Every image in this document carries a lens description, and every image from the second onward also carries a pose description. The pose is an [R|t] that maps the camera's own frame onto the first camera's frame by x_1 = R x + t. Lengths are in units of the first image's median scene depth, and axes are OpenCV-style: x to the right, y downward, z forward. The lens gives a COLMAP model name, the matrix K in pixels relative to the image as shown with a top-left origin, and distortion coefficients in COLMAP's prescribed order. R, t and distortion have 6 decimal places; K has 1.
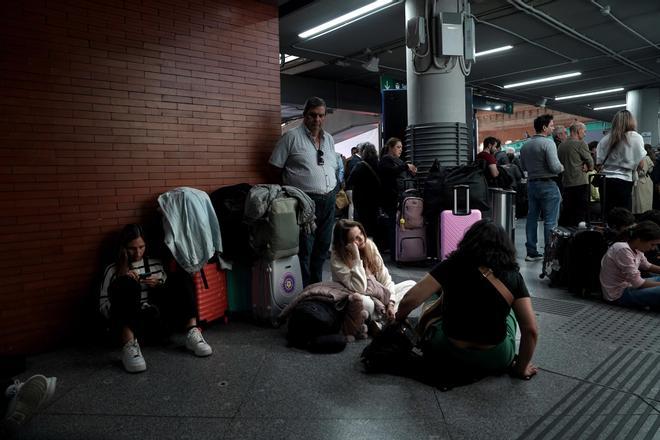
lens RADIAL K [[449.1, 0, 330.0], [0, 449.1, 220.0], [0, 0, 1]] dist [-0.091312, 0.047757]
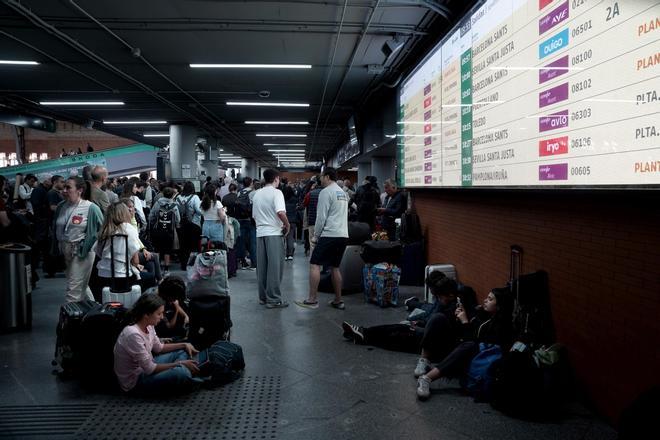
lens RADIAL K [[449.1, 0, 330.0], [0, 449.1, 220.0], [0, 0, 1]] dist [-0.091312, 0.047757]
pose [[0.608054, -0.018971, 0.793669, 0.112527], [0.038228, 0.999254, -0.005403, -0.084372], [-0.792975, 0.033625, 0.608326, 0.062291]]
